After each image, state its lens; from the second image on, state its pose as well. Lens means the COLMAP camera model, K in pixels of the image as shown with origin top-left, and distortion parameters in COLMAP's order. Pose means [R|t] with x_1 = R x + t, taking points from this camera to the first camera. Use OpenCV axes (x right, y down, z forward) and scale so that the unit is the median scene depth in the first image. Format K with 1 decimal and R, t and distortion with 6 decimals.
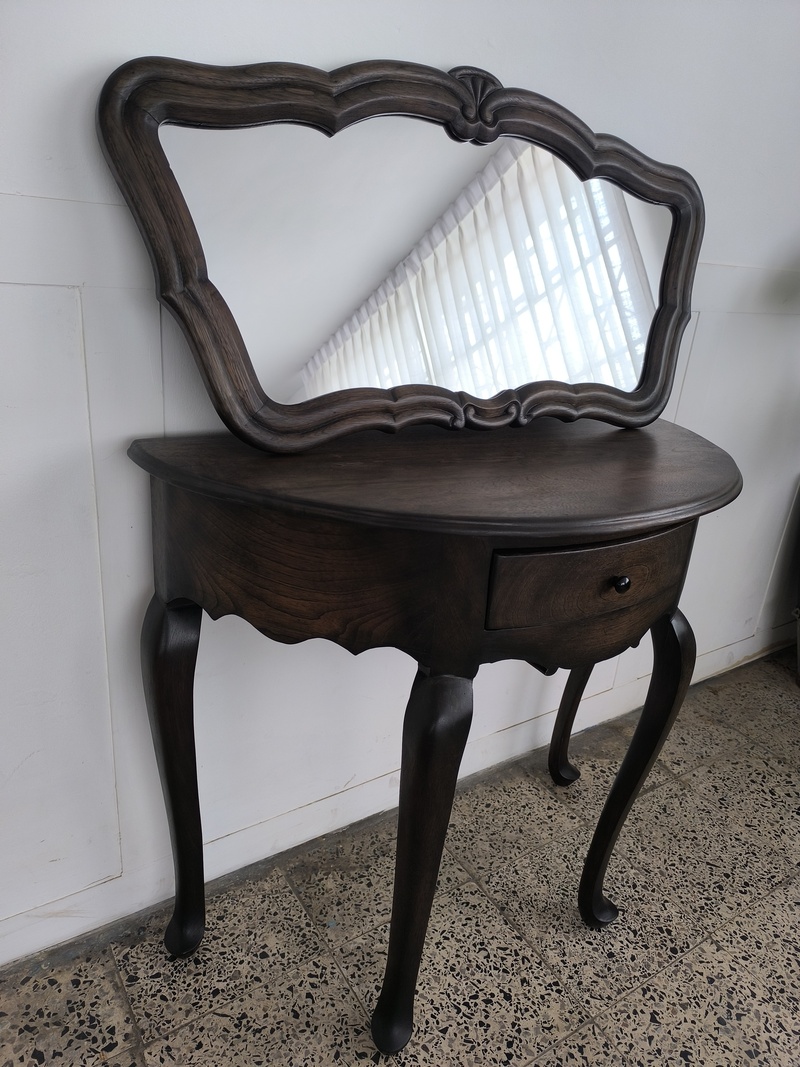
lens RADIAL K [[741.9, 0, 412.9], [0, 741.9, 526.2], [0, 0, 1]] dist [0.024544, -0.029538]
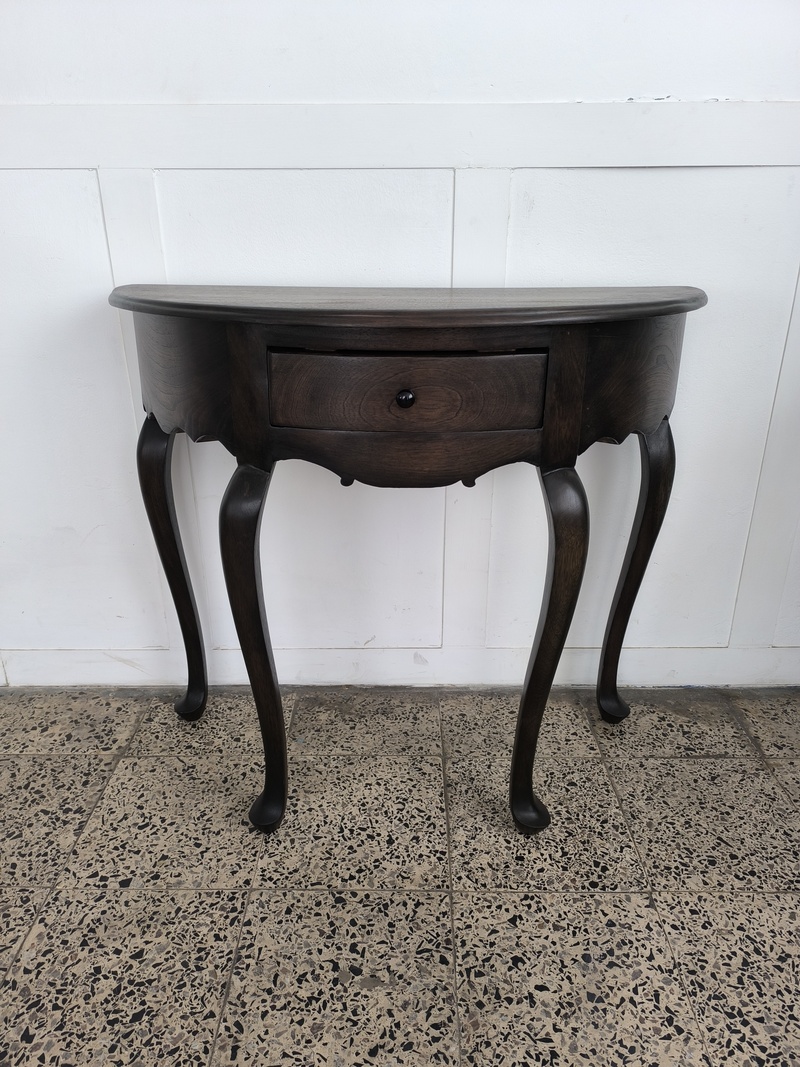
lens RADIAL K [[741.9, 0, 399.8], [0, 741.9, 530.8], [0, 0, 1]] dist [0.024544, -0.029538]
pose [[0.823146, 0.127770, -0.553268, 0.651453], [-0.131569, 0.990756, 0.033056, 0.170185], [0.552377, 0.045583, 0.832347, 0.131766]]
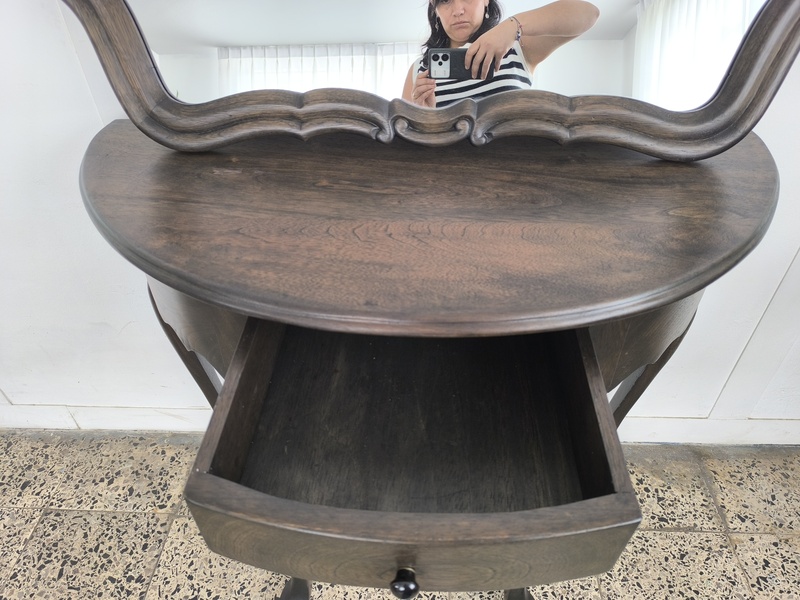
lens RADIAL K [[556.3, 0, 398.5], [0, 556.3, 304.3], [0, 0, 1]] dist [0.024544, -0.029538]
pose [[0.801495, 0.303198, -0.515439, 0.435045], [-0.133756, 0.930992, 0.339652, -0.162114], [0.582851, -0.203287, 0.786739, 0.390043]]
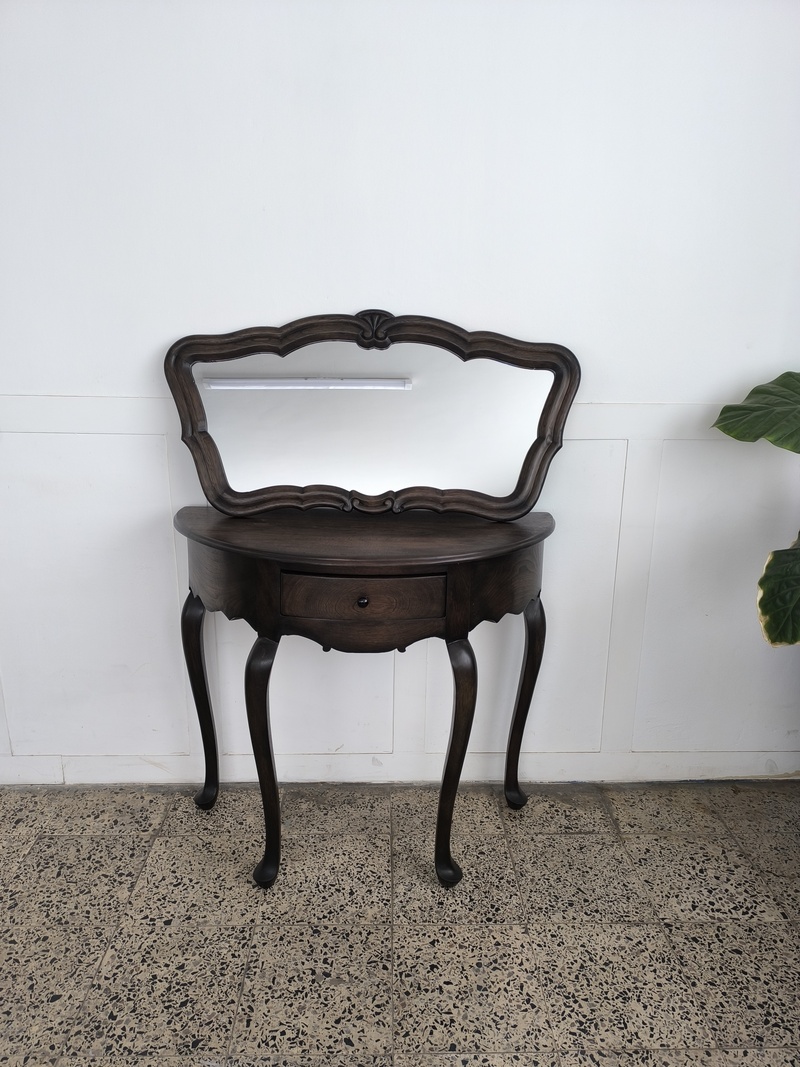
lens RADIAL K [[741.9, 0, 401.2], [0, 741.9, 527.6], [0, 0, 1]] dist [0.024544, -0.029538]
pose [[0.843775, 0.060731, -0.533250, 0.954248], [-0.136332, 0.985240, -0.103514, 0.055620], [0.519093, 0.160041, 0.839600, -0.306818]]
